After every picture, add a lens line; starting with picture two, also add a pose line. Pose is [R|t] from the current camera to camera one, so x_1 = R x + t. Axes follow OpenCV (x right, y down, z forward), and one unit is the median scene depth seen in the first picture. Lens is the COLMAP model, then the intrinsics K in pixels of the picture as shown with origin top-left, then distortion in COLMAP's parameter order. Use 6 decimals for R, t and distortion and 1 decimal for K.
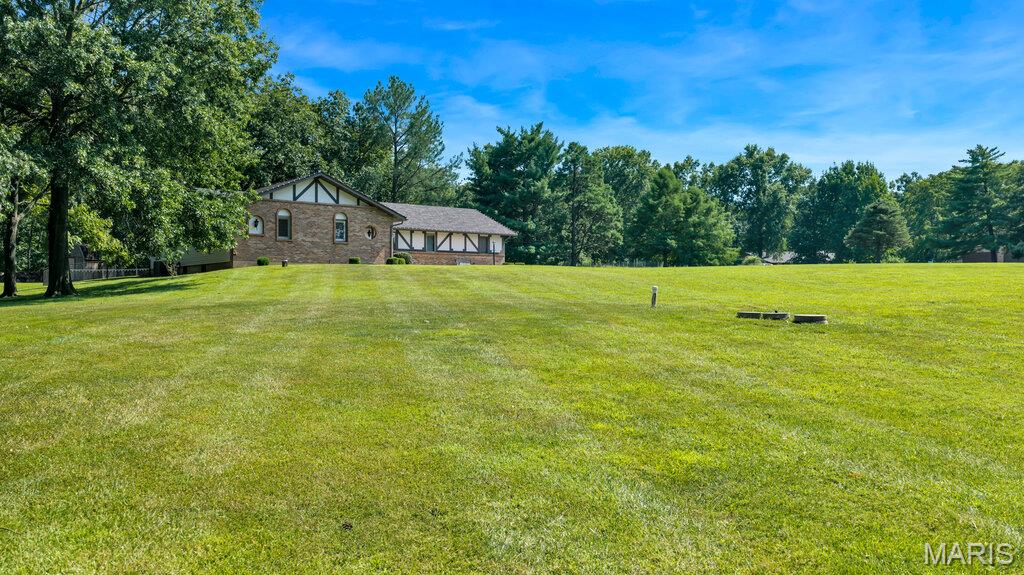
lens RADIAL K [[869.7, 0, 512.7], [0, 869.7, 290.1], [0, 0, 1]] dist [0.015626, -0.008854]
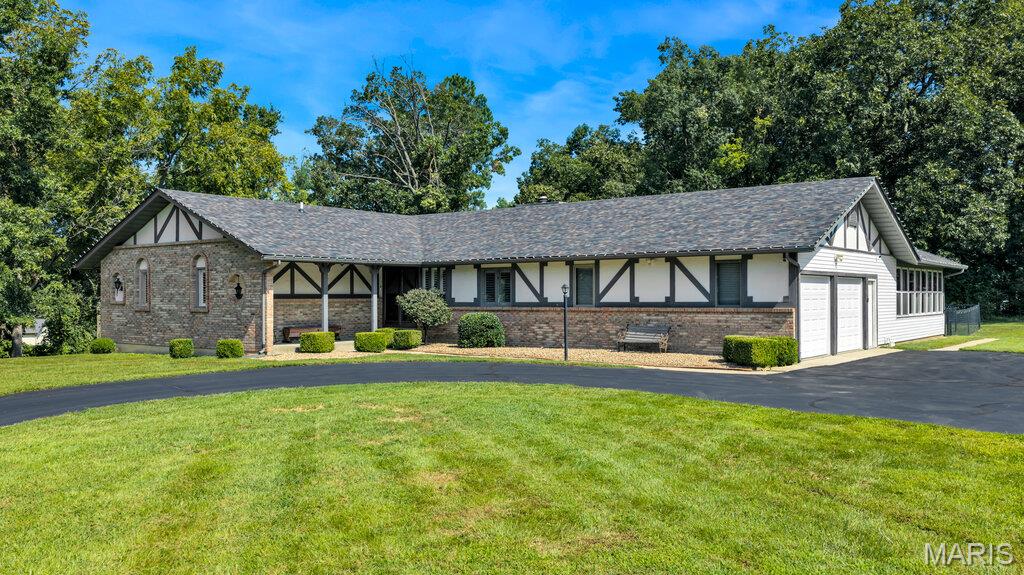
lens RADIAL K [[869.7, 0, 502.6], [0, 869.7, 287.5], [0, 0, 1]] dist [0.015626, -0.008854]
pose [[0.261570, -0.015104, -0.965066, 0.315507], [0.011819, 0.999853, -0.012445, -0.048940], [0.965112, -0.008151, 0.261710, 0.853939]]
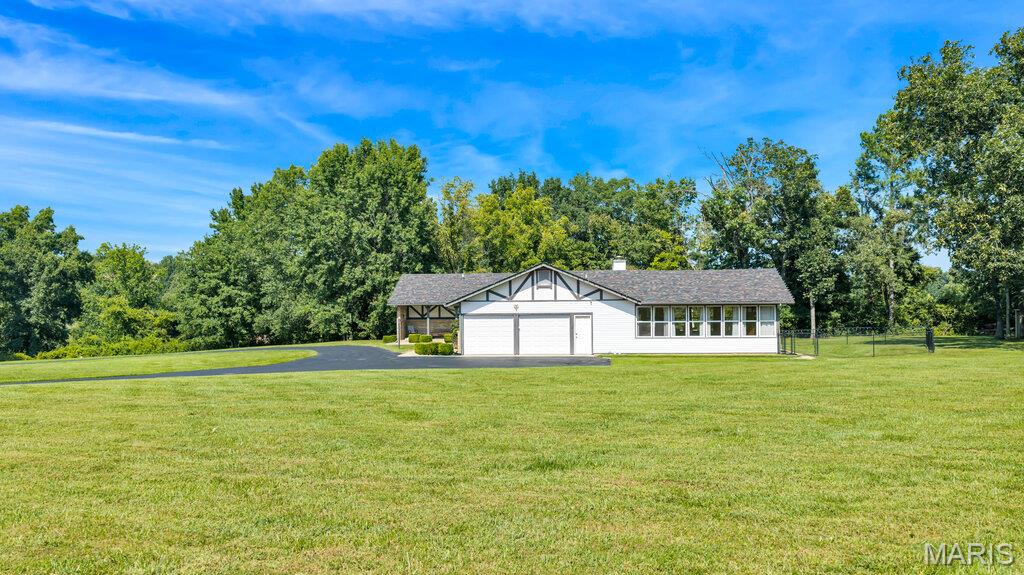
lens RADIAL K [[869.7, 0, 512.6], [0, 869.7, 285.9], [0, 0, 1]] dist [0.015626, -0.008854]
pose [[-0.677795, -0.005866, -0.735227, 0.571354], [0.013105, 0.999713, -0.020057, -0.069046], [0.735134, -0.023230, -0.677524, 1.679057]]
